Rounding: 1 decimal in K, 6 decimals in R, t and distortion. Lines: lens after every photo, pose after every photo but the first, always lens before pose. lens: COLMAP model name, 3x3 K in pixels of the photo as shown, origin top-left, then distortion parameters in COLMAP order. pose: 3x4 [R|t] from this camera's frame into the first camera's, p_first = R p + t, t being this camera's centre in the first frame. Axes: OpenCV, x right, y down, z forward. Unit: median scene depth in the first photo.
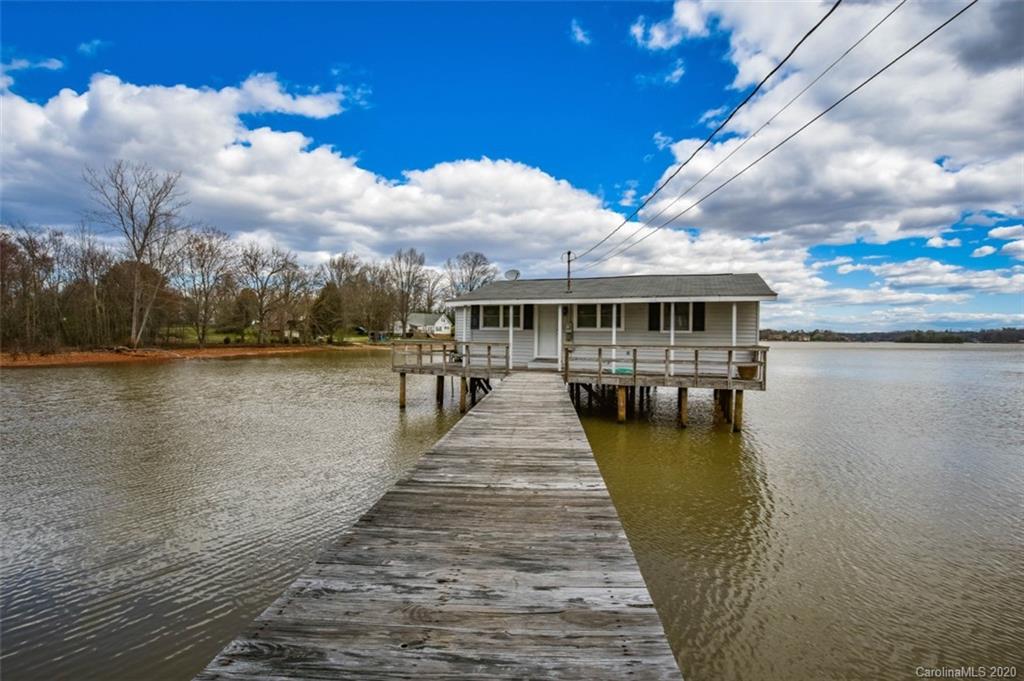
lens RADIAL K [[453.4, 0, 512.0], [0, 453.4, 340.5], [0, 0, 1]] dist [-0.004583, -0.000226]
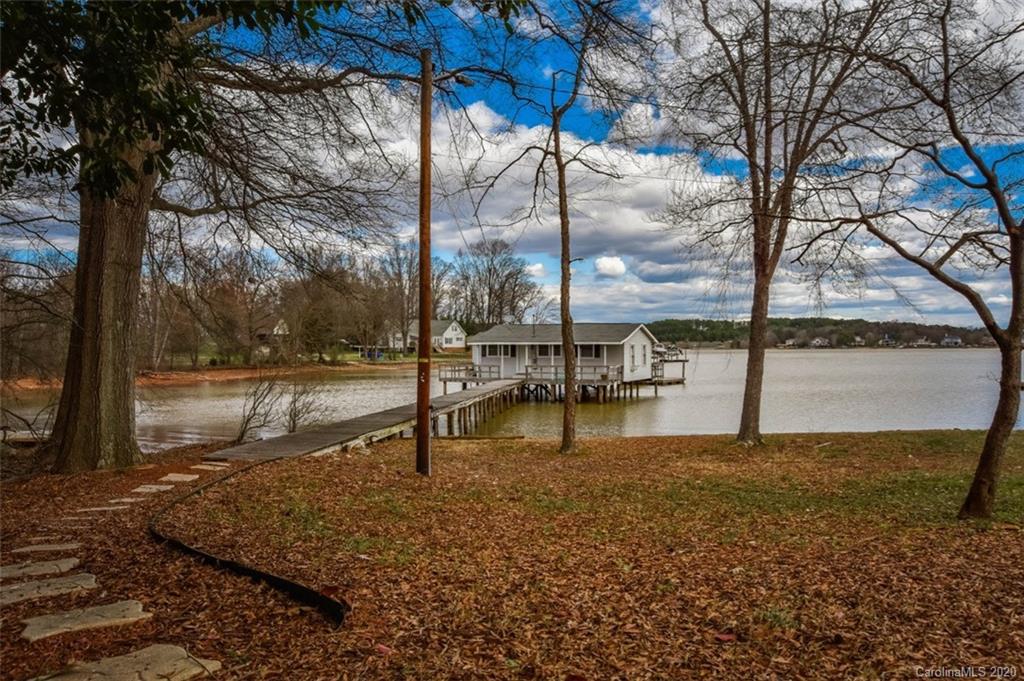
lens RADIAL K [[742.4, 0, 512.0], [0, 742.4, 340.5], [0, 0, 1]] dist [0.001778, 0.000347]
pose [[0.997520, -0.016181, -0.068492, 0.048849], [0.015079, 0.999749, -0.016569, -0.008565], [0.068743, 0.015496, 0.997514, -0.400335]]
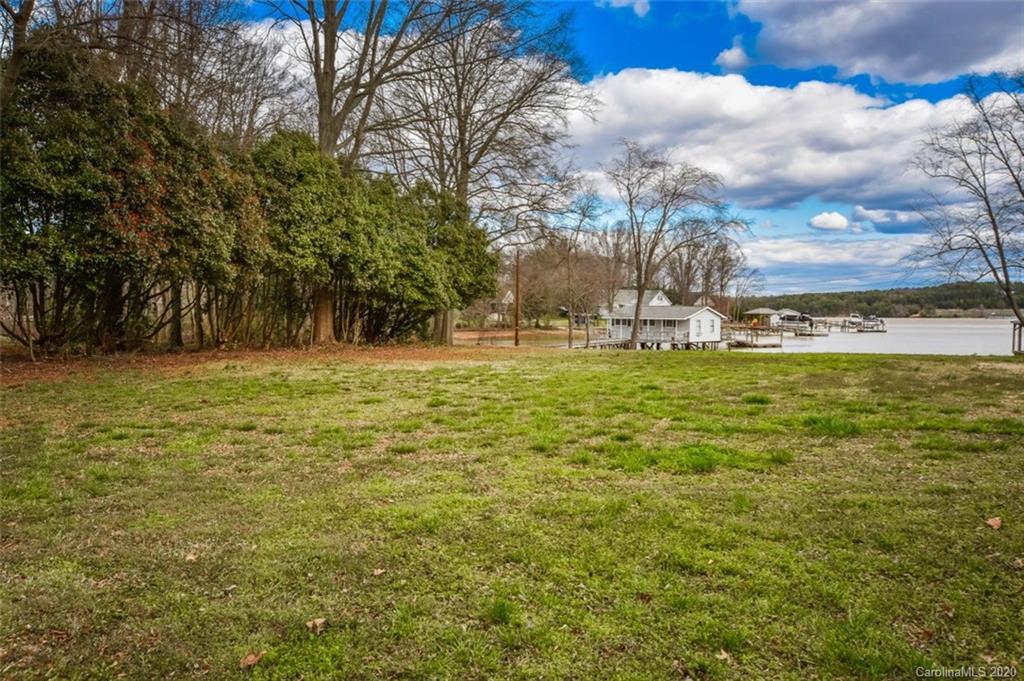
lens RADIAL K [[874.5, 0, 512.0], [0, 874.5, 340.5], [0, 0, 1]] dist [-0.000800, -0.000208]
pose [[0.931592, 0.008271, -0.363410, 0.330906], [0.000659, 0.999701, 0.024440, -0.015943], [0.363504, -0.023008, 0.931309, -1.075190]]
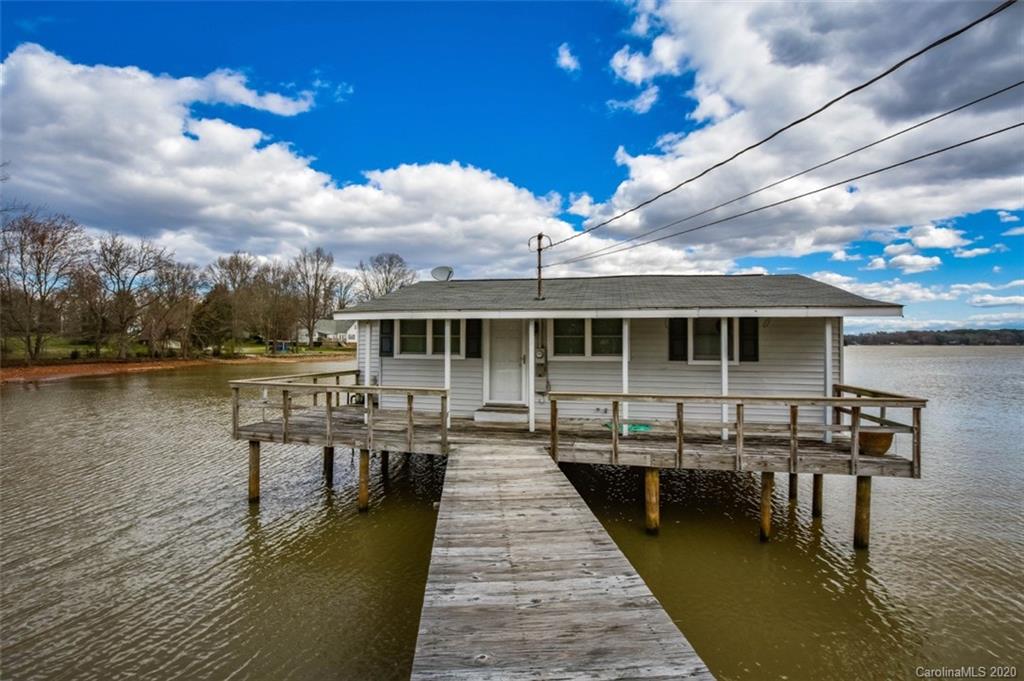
lens RADIAL K [[454.5, 0, 512.0], [0, 454.5, 340.5], [0, 0, 1]] dist [-0.000795, 0.000159]
pose [[0.984744, -0.008581, 0.173796, -0.004491], [0.010727, 0.999877, -0.011418, -0.008612], [-0.173677, 0.013108, 0.984715, 0.078969]]
